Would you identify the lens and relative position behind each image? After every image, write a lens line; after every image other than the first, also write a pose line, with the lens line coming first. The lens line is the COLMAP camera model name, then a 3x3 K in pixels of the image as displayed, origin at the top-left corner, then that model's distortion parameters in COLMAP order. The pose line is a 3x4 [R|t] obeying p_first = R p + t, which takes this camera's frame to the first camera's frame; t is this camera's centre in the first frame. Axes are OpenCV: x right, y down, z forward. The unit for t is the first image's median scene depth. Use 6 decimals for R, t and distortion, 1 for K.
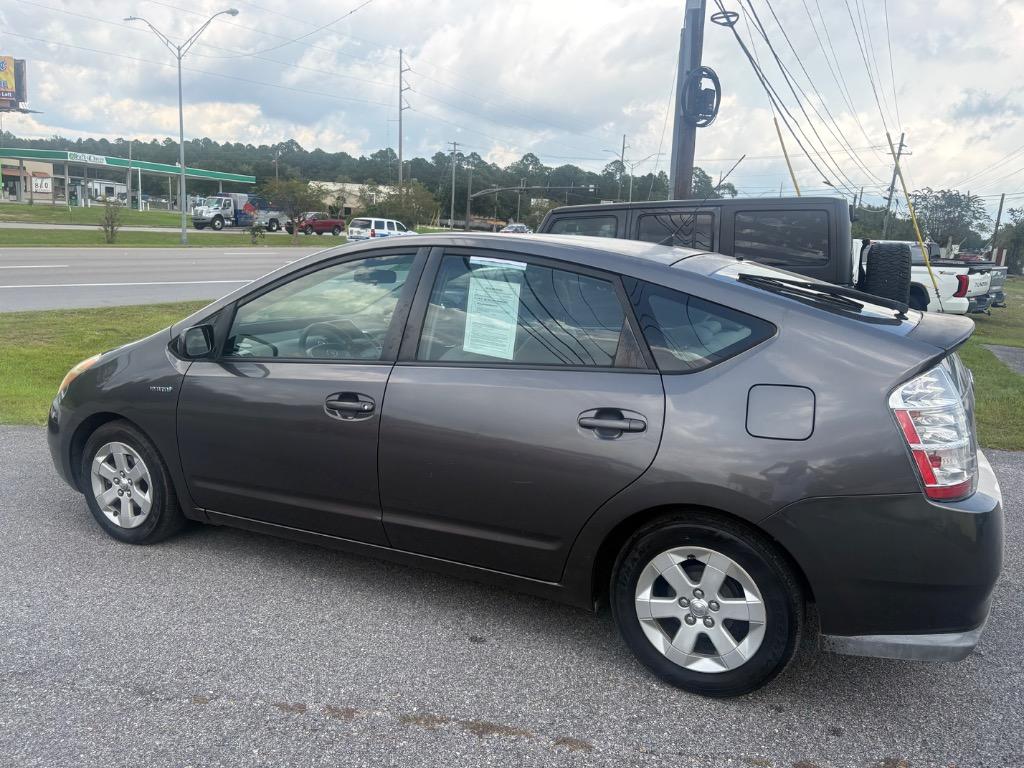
lens RADIAL K [[776.7, 0, 512.0], [0, 776.7, 384.0], [0, 0, 1]] dist [0.021354, -0.007953]
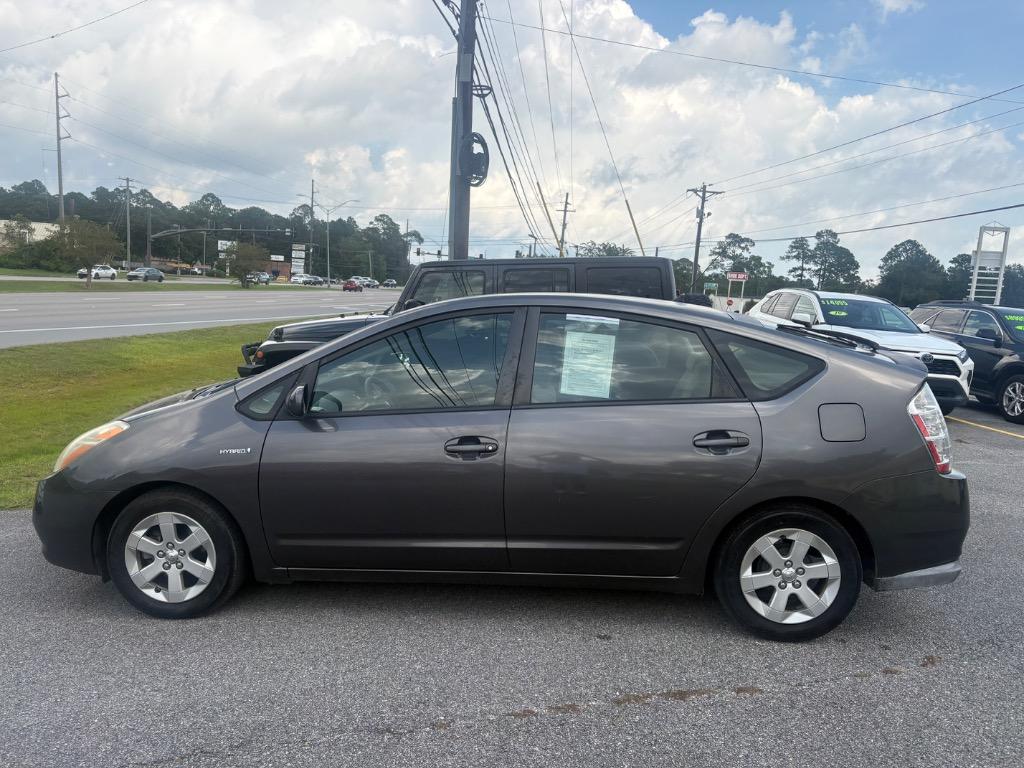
lens RADIAL K [[776.7, 0, 512.0], [0, 776.7, 384.0], [0, 0, 1]] dist [0.021354, -0.007953]
pose [[0.920146, -0.050739, 0.388275, -0.482253], [0.071829, 0.996615, -0.039986, -0.012695], [-0.384932, 0.064682, 0.920676, -0.044311]]
